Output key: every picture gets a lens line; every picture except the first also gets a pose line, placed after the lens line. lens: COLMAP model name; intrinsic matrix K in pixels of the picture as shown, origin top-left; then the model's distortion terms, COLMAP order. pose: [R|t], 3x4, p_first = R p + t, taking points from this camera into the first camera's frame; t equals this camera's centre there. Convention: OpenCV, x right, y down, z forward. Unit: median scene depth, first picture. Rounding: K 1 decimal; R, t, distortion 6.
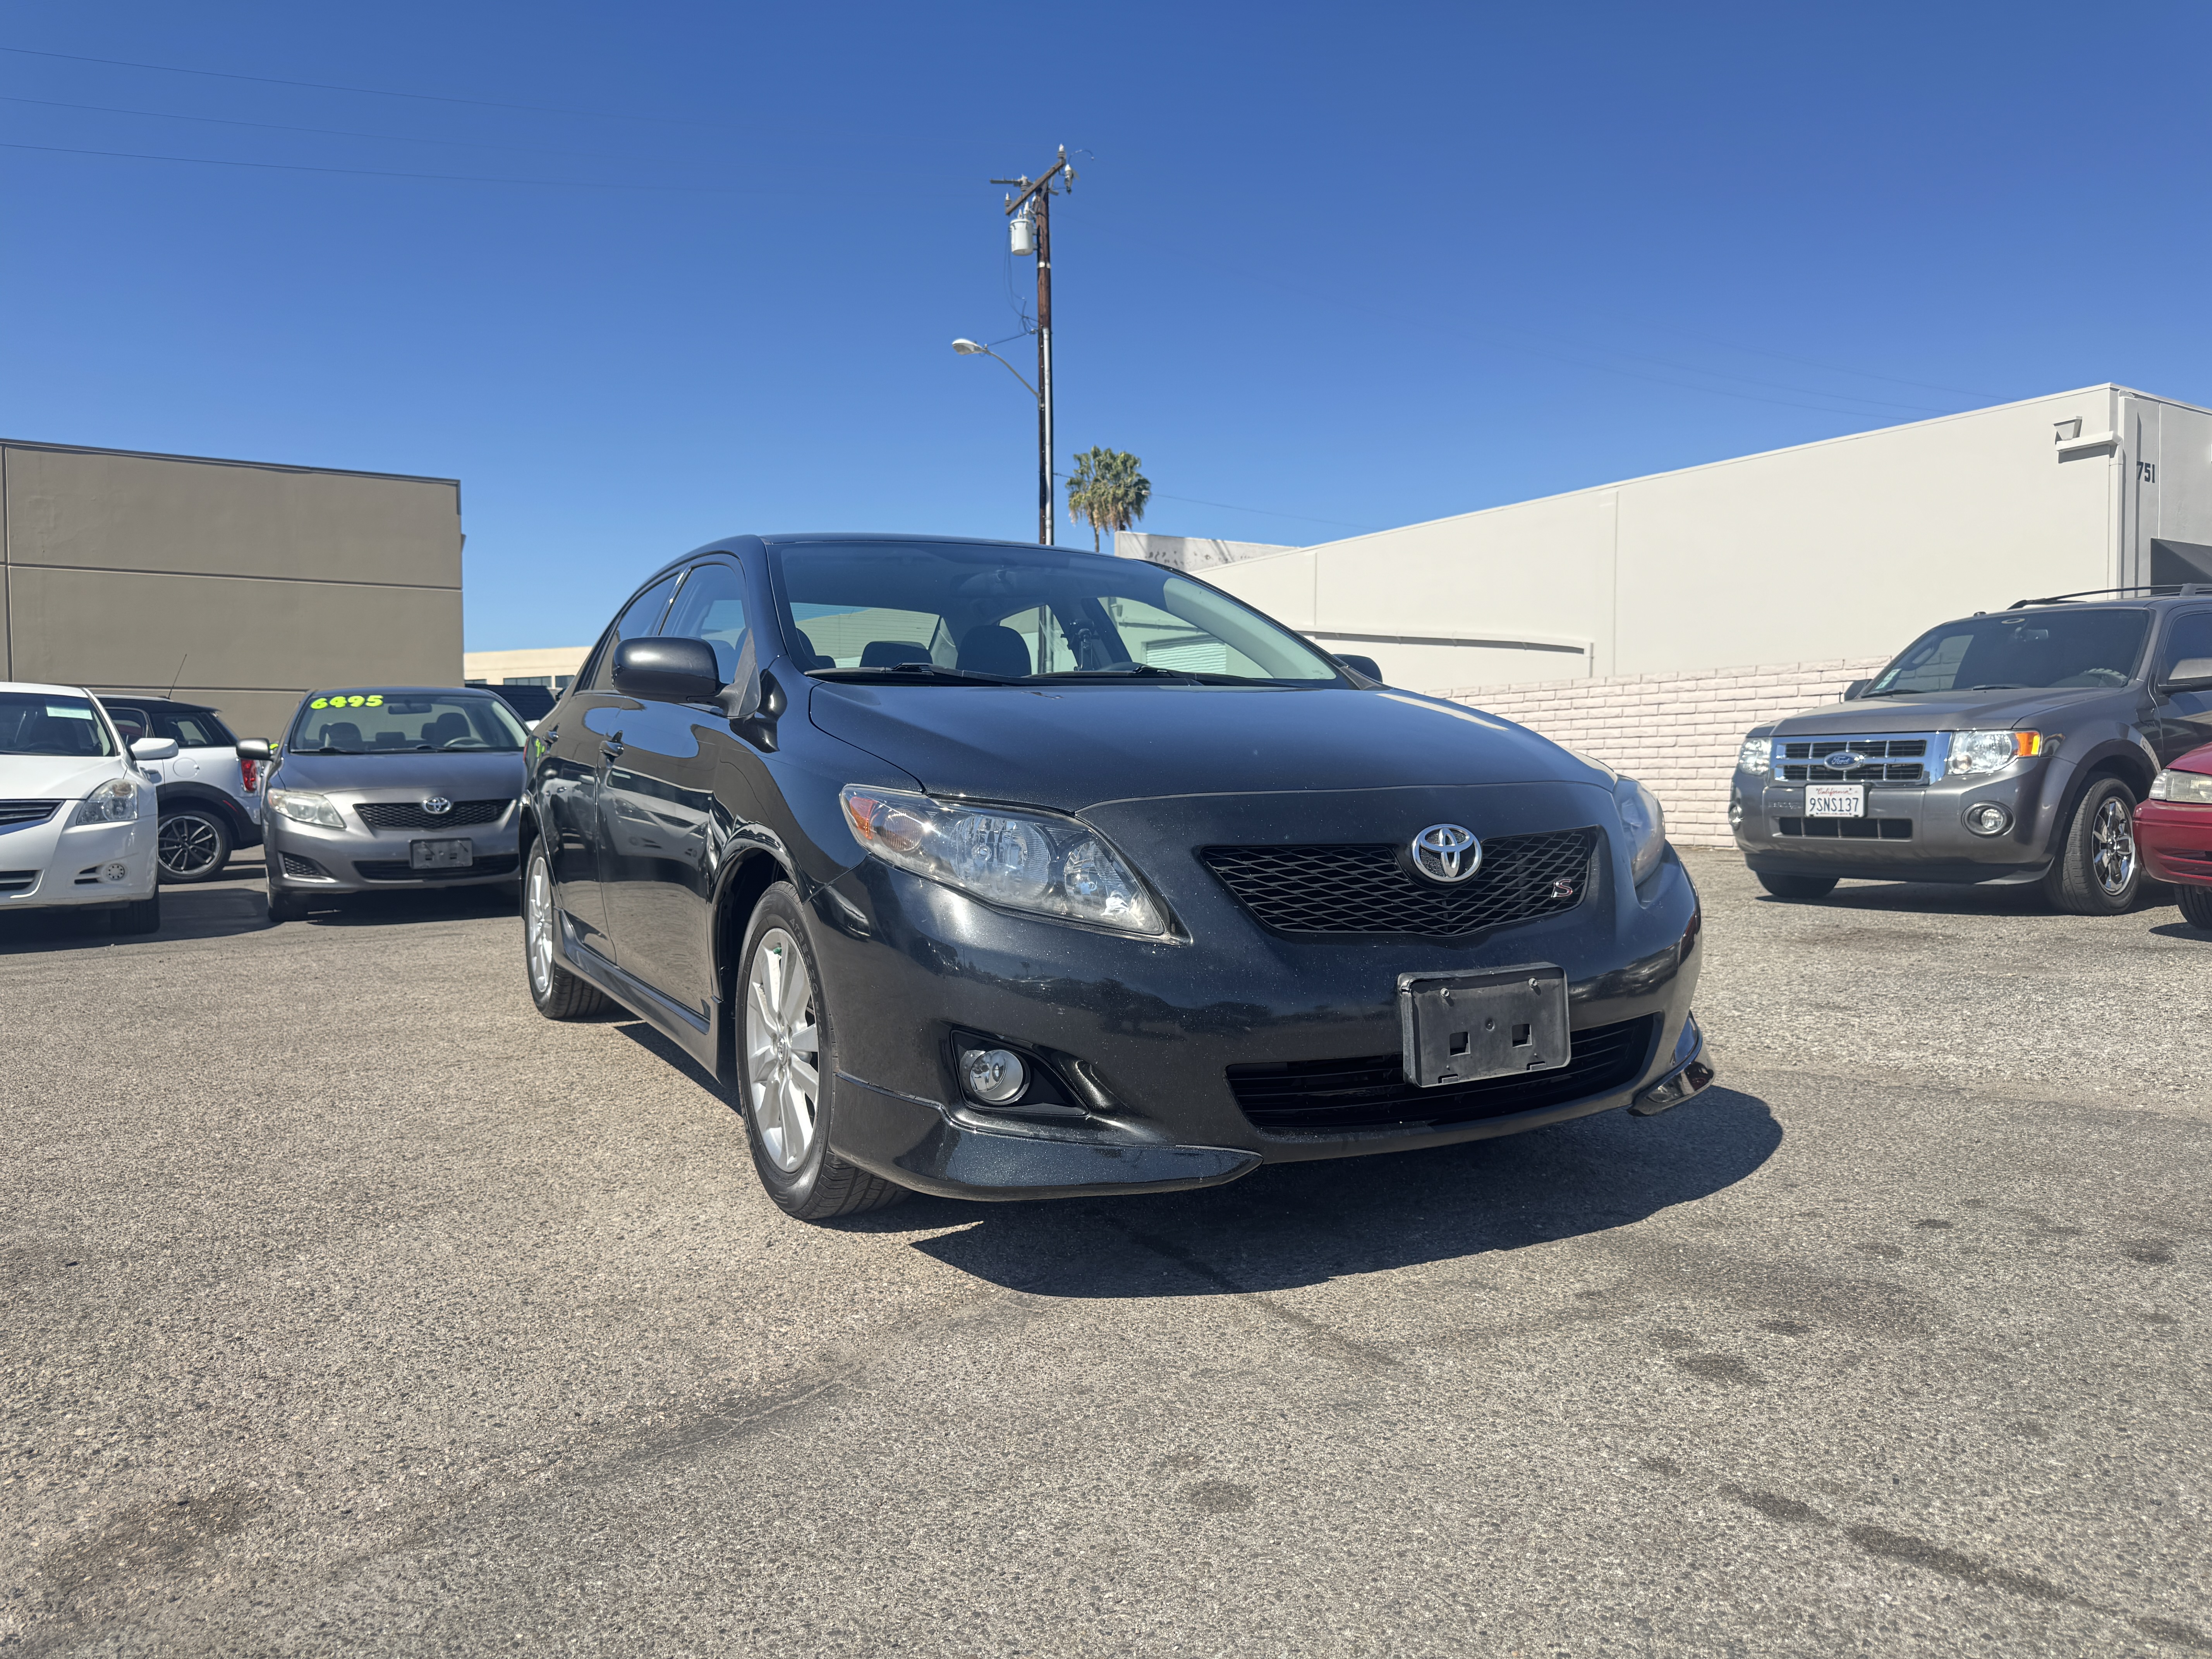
lens RADIAL K [[1546.6, 0, 1119.7], [0, 1546.6, 814.5], [0, 0, 1]] dist [0.032645, -0.039438]
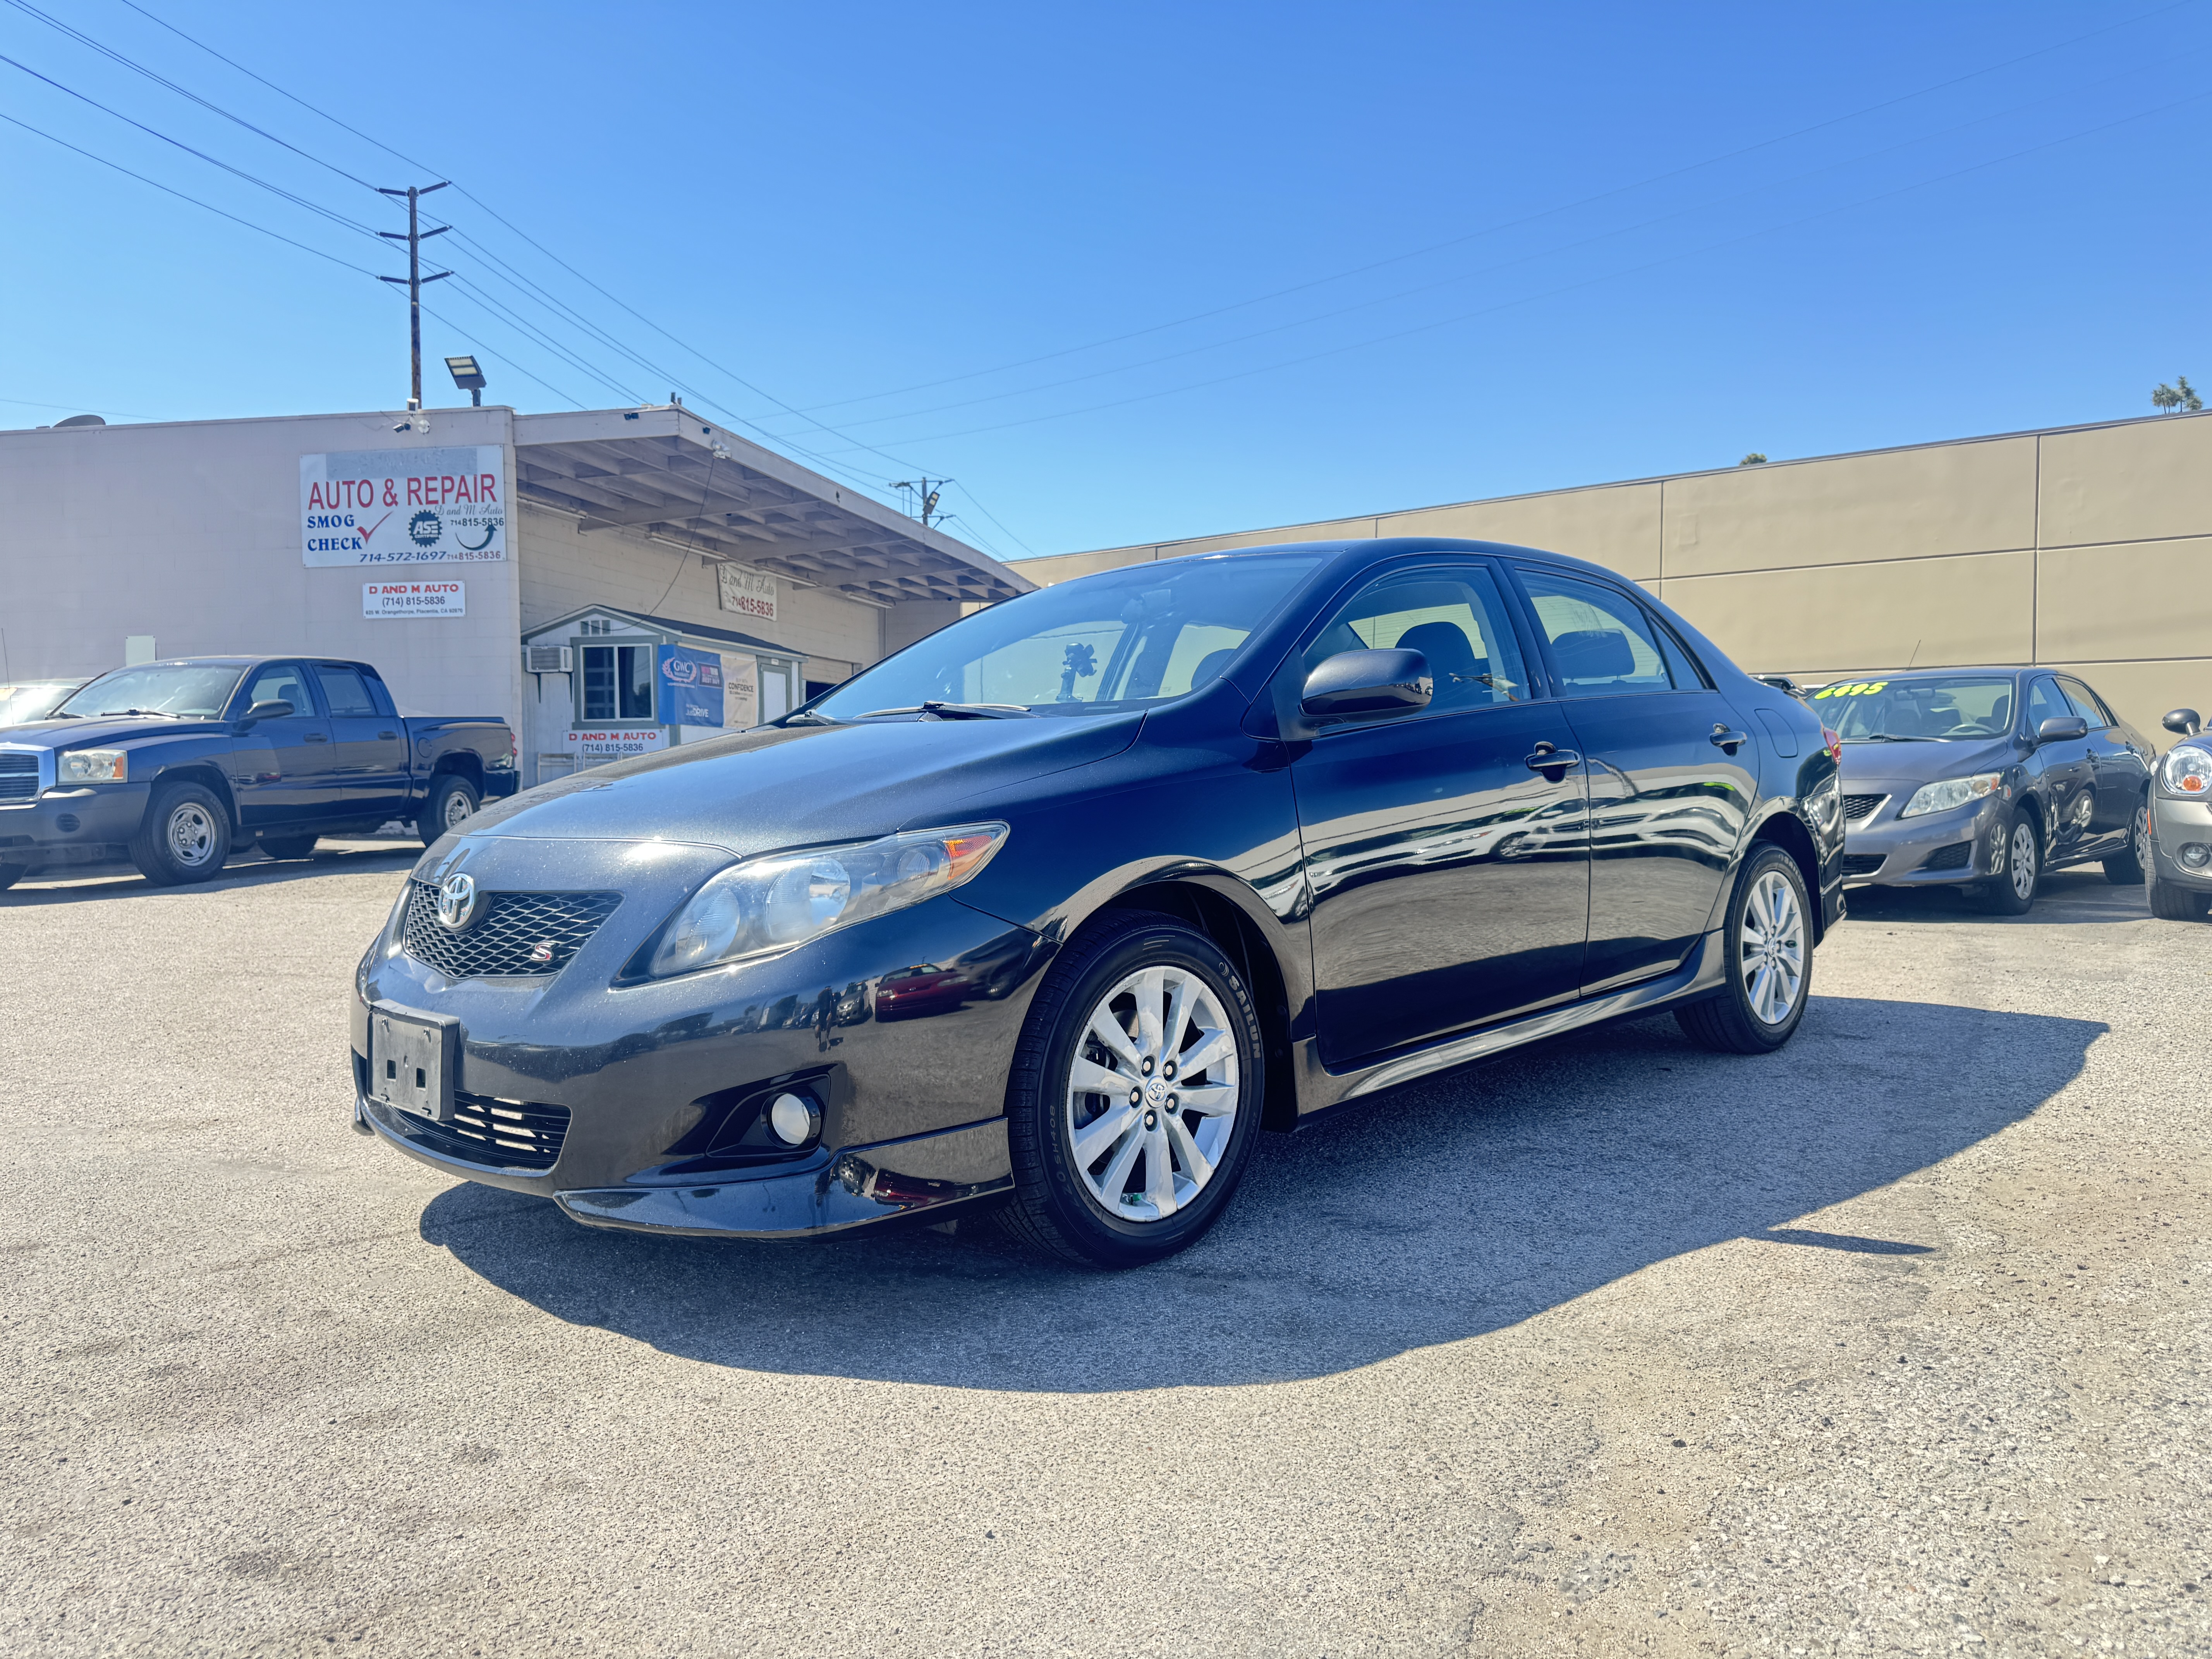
lens RADIAL K [[1546.6, 0, 1105.4], [0, 1546.6, 861.7], [0, 0, 1]] dist [0.032645, -0.039438]
pose [[0.278362, 0.064047, -0.958338, 1.360127], [-0.016784, 0.997946, 0.061819, -0.075506], [0.960330, -0.001124, 0.278865, 1.127359]]
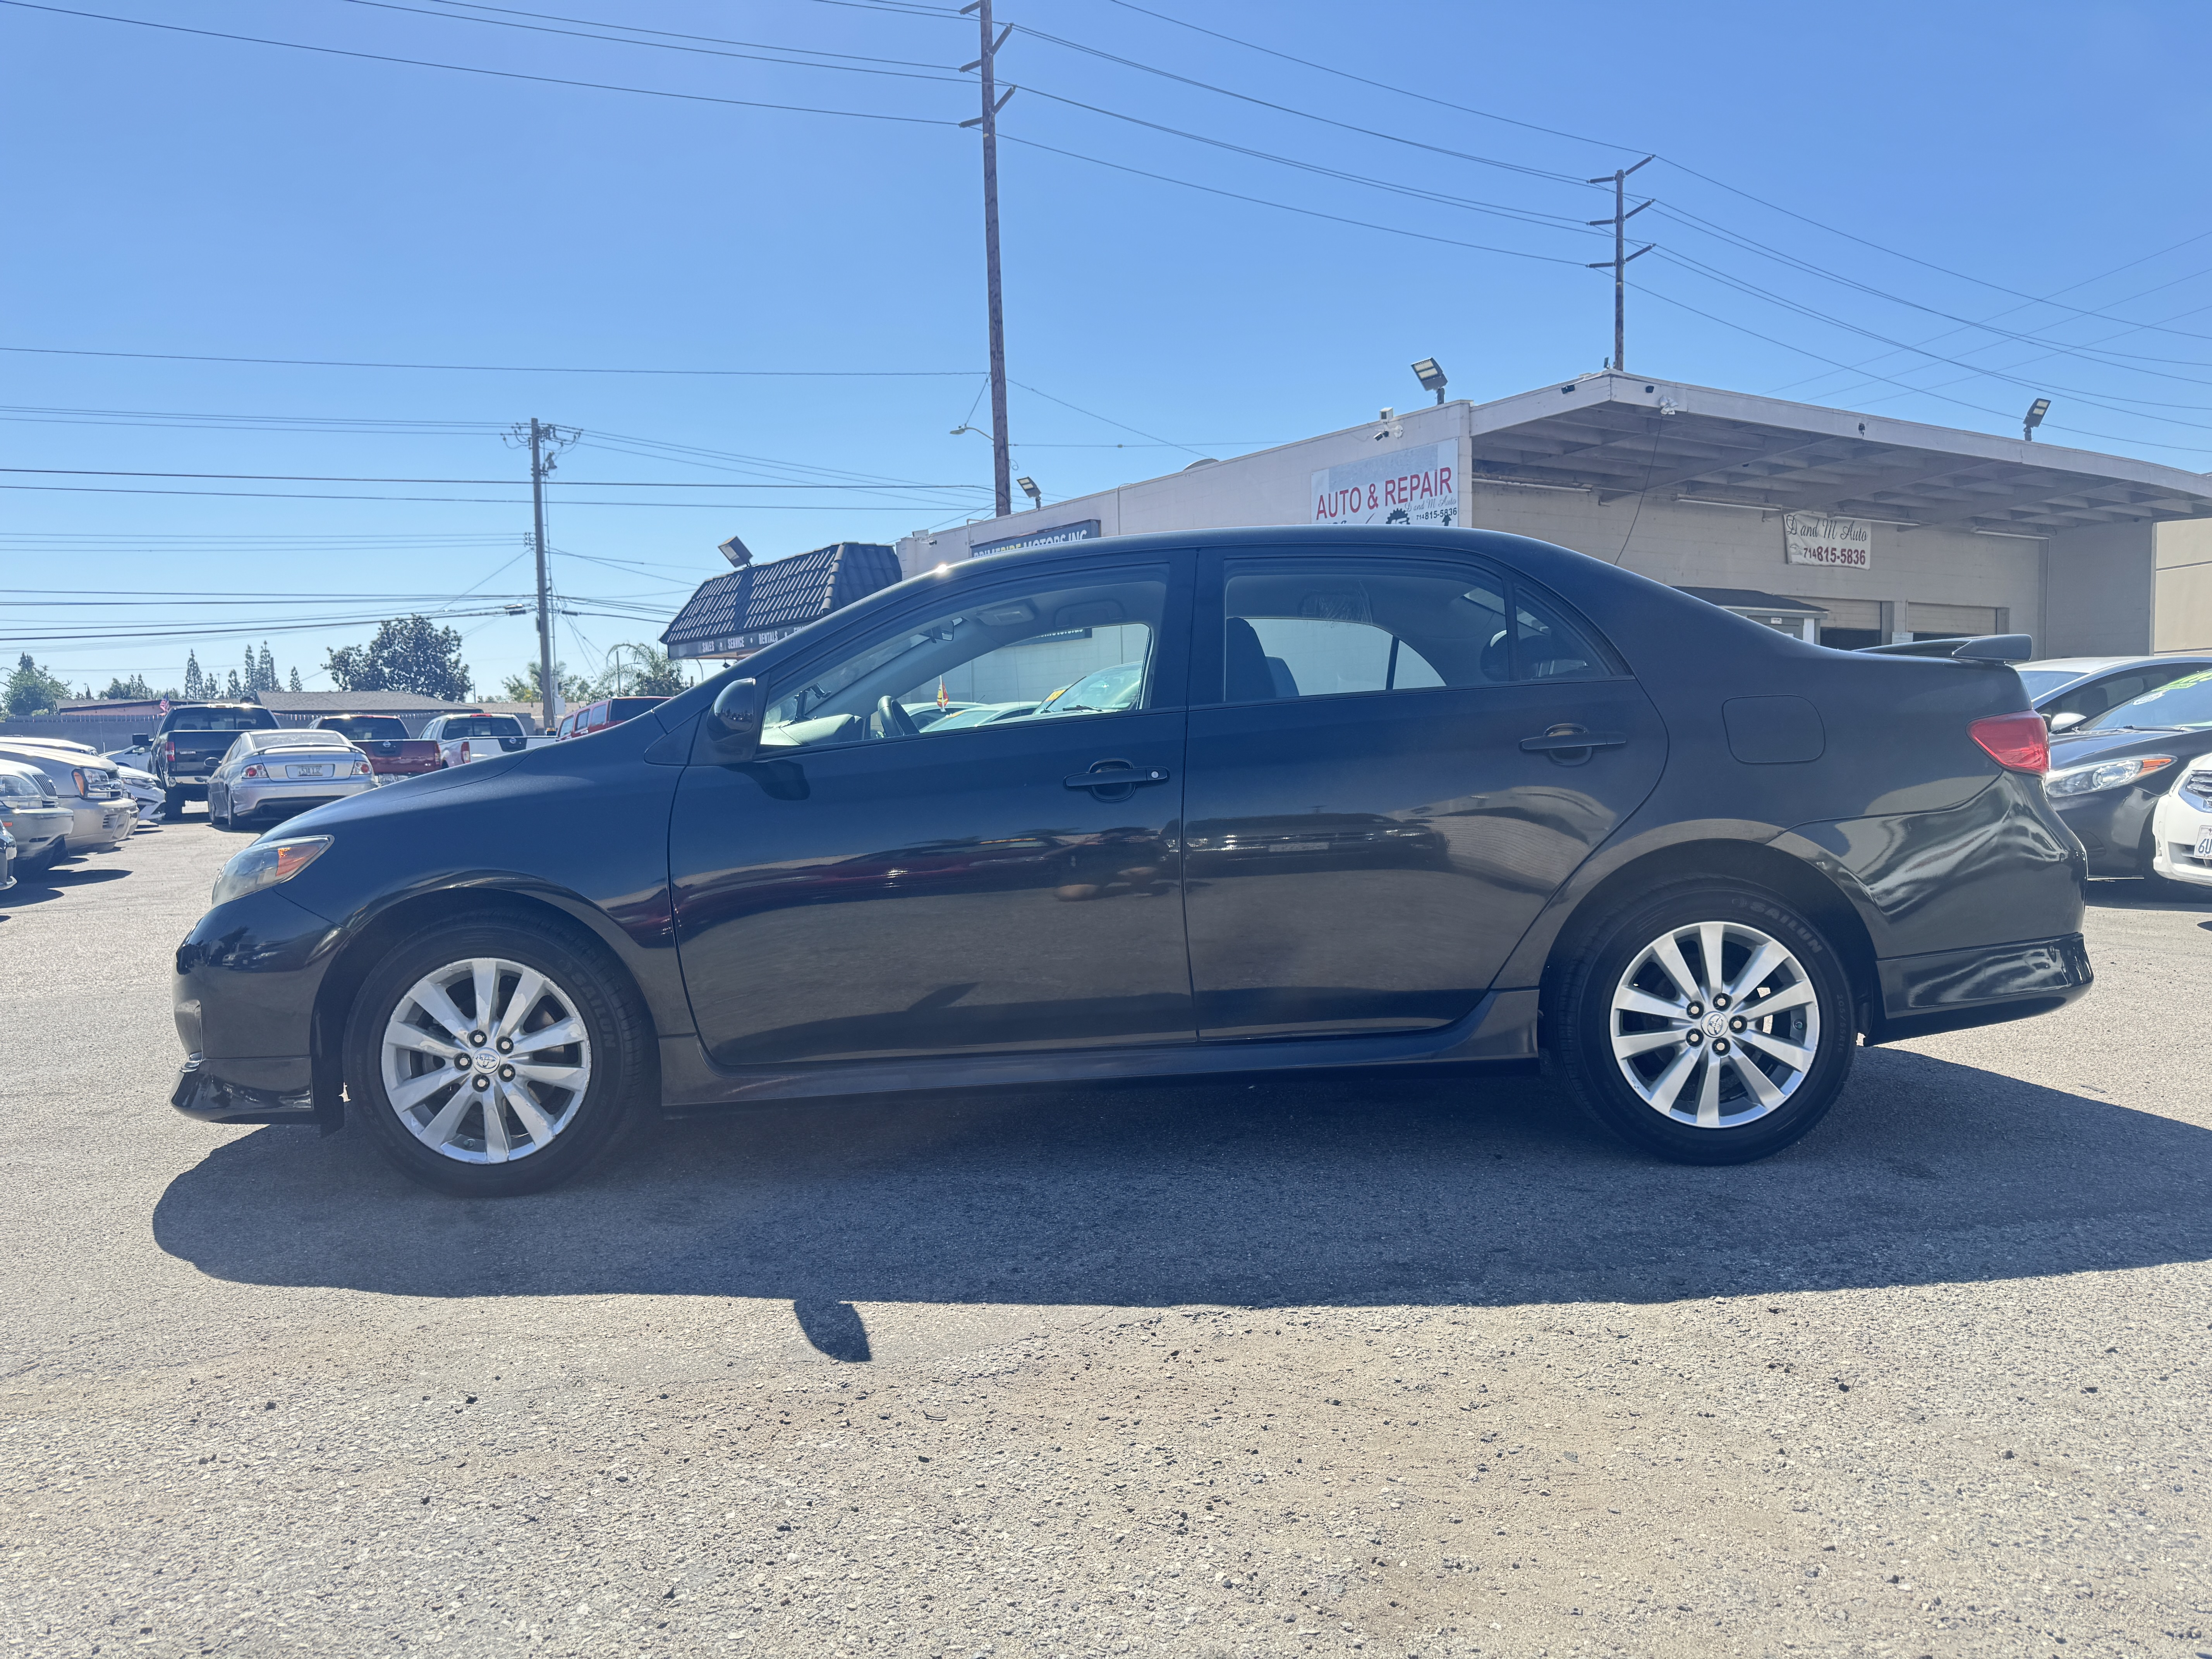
lens RADIAL K [[1546.6, 0, 1118.9], [0, 1546.6, 853.8], [0, 0, 1]] dist [0.032645, -0.039438]
pose [[-0.483163, 0.078286, -0.872024, 1.199590], [-0.004692, 0.995749, 0.091993, -0.139464], [0.875518, 0.048539, -0.480741, 2.522865]]
